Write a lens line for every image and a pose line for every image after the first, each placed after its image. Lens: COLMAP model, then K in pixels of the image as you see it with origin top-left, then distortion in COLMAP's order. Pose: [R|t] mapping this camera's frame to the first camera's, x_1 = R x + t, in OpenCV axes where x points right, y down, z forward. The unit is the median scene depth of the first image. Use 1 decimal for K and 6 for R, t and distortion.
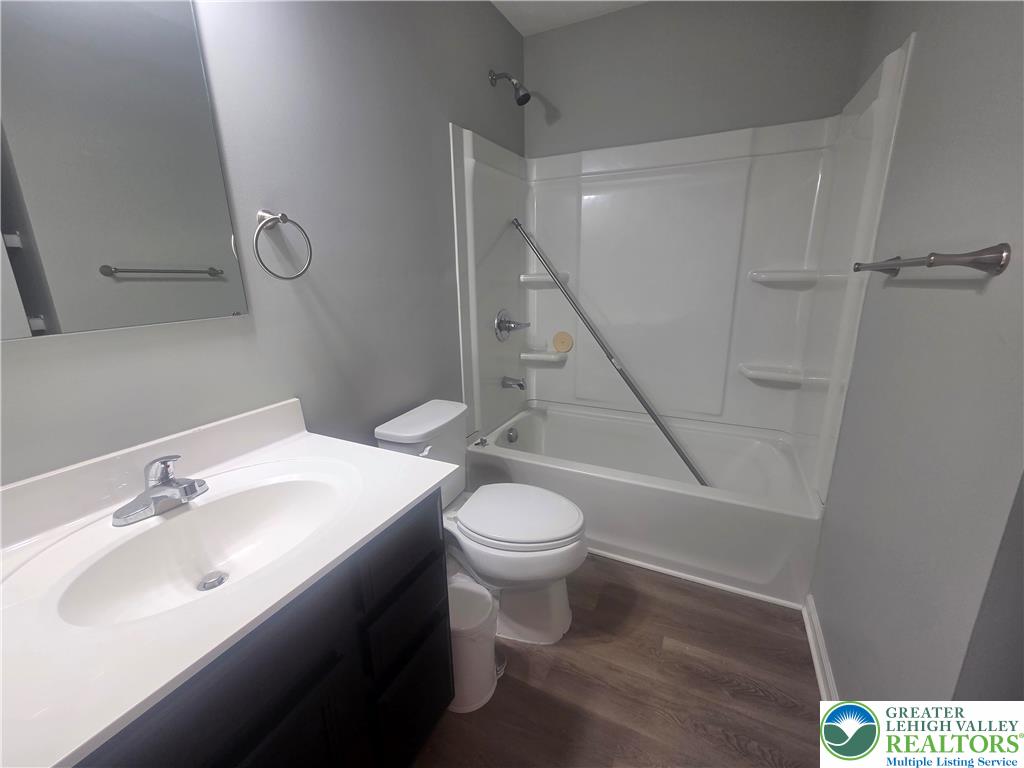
lens RADIAL K [[415.4, 0, 521.8], [0, 415.4, 380.7], [0, 0, 1]] dist [0.003097, 0.000787]
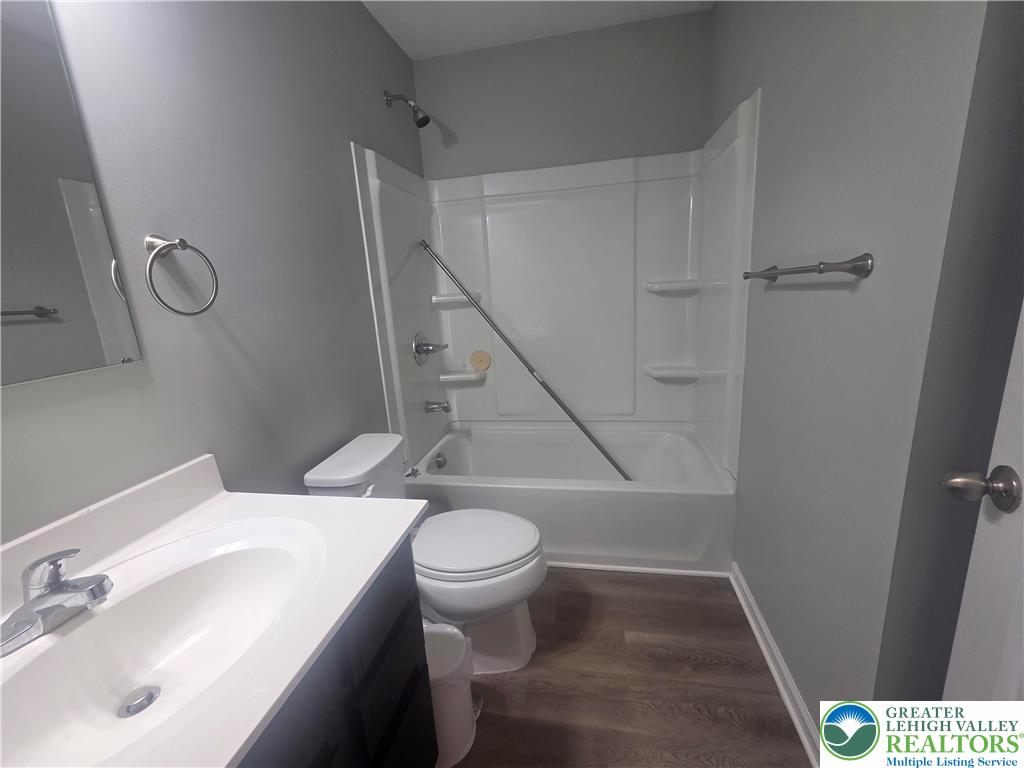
lens RADIAL K [[415.4, 0, 517.7], [0, 415.4, 381.0], [0, 0, 1]] dist [0.003097, 0.000787]
pose [[0.964075, -0.100568, 0.245855, -0.109182], [0.110548, 0.993501, -0.027099, -0.010696], [-0.241532, 0.053304, 0.968928, 0.018279]]
